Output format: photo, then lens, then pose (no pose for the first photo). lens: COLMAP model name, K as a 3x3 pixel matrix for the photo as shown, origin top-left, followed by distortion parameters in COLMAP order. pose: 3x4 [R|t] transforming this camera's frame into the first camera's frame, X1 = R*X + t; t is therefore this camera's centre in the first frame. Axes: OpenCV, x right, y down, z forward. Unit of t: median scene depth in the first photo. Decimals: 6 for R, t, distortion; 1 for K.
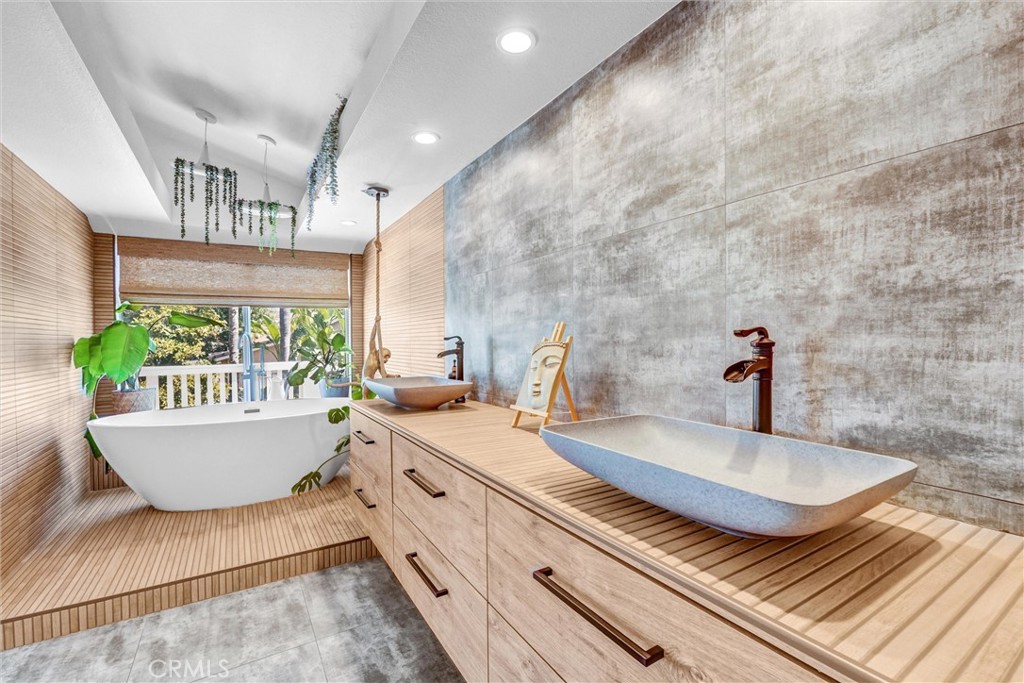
lens RADIAL K [[444.0, 0, 507.2], [0, 444.0, 346.1], [0, 0, 1]] dist [-0.027532, 0.005048]
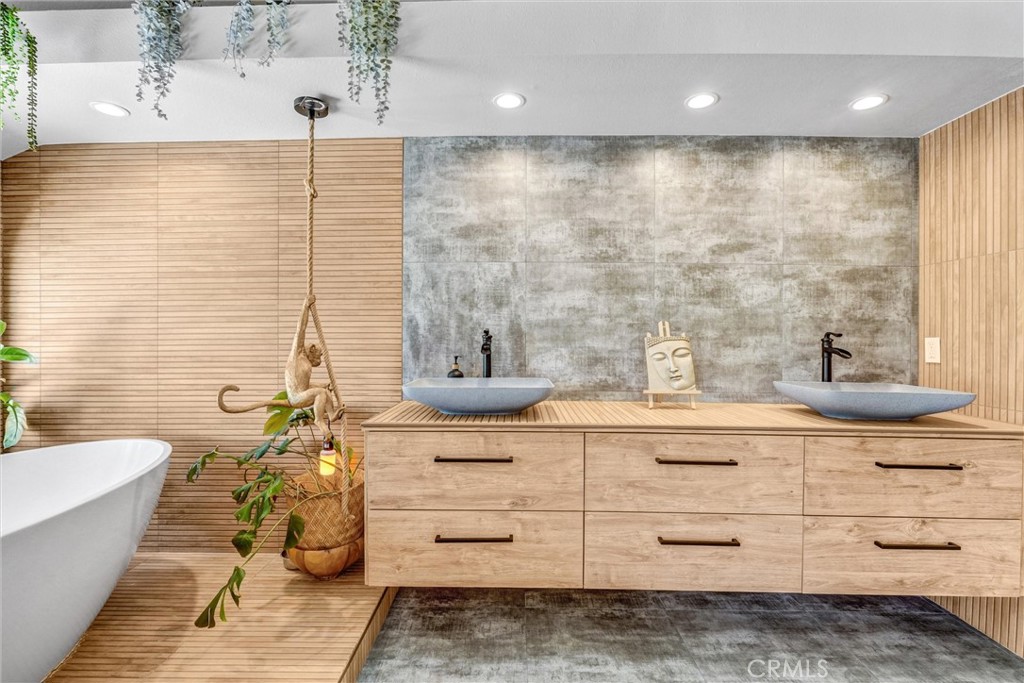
lens RADIAL K [[444.0, 0, 508.8], [0, 444.0, 338.6], [0, 0, 1]] dist [-0.027532, 0.005048]
pose [[0.542663, 0.001182, 0.839950, -1.443238], [-0.004041, 0.999991, 0.001203, -0.006368], [-0.839941, -0.004047, 0.542663, 0.828238]]
